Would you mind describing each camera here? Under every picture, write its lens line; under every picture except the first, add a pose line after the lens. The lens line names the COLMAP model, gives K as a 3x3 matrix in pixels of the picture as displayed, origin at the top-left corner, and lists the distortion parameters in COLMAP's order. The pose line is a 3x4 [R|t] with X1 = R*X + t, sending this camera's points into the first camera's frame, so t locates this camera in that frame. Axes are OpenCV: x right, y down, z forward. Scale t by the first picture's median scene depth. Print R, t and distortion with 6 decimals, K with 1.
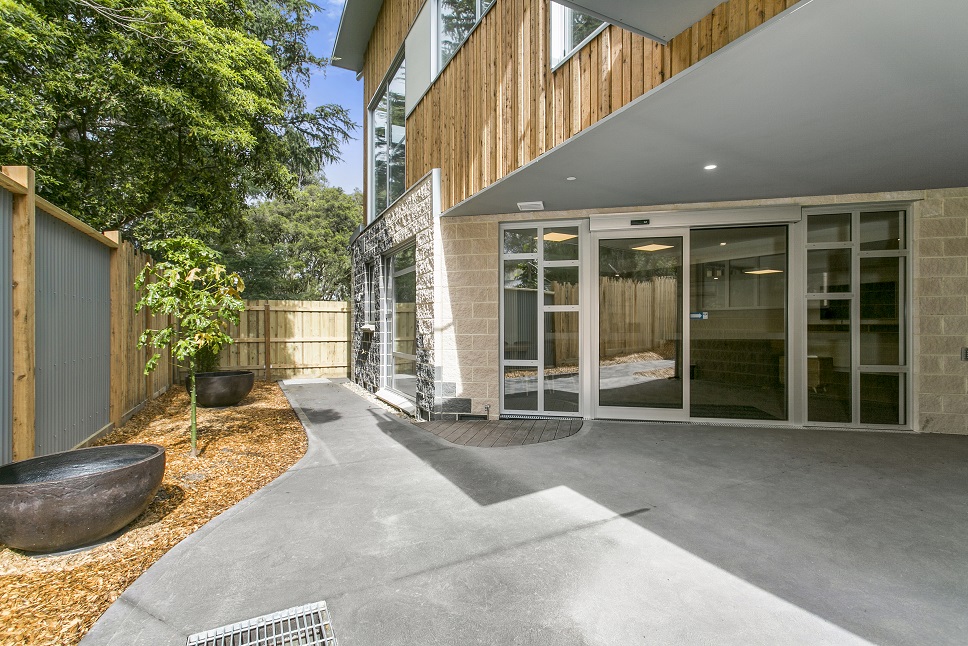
lens RADIAL K [[456.1, 0, 484.0], [0, 456.1, 323.0], [0, 0, 1]] dist [-0.000043, 0.000060]
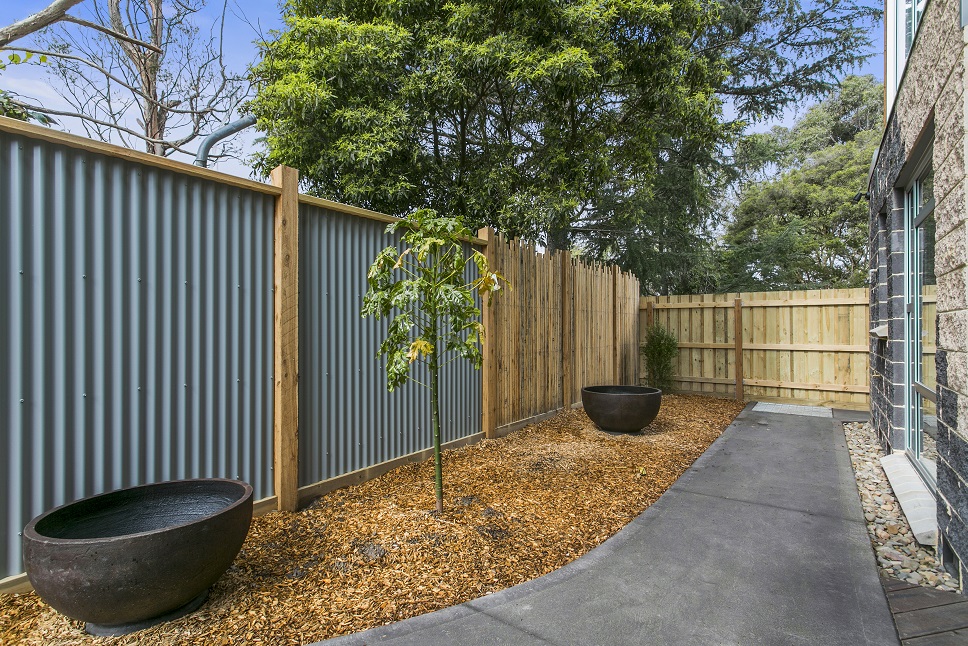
lens RADIAL K [[474.9, 0, 484.0], [0, 474.9, 323.0], [0, 0, 1]] dist [0.017314, 0.000050]
pose [[0.461956, -0.006970, -0.886875, 0.026972], [0.006920, 0.999967, -0.004254, -0.000427], [0.886876, -0.004172, 0.461989, 0.266102]]
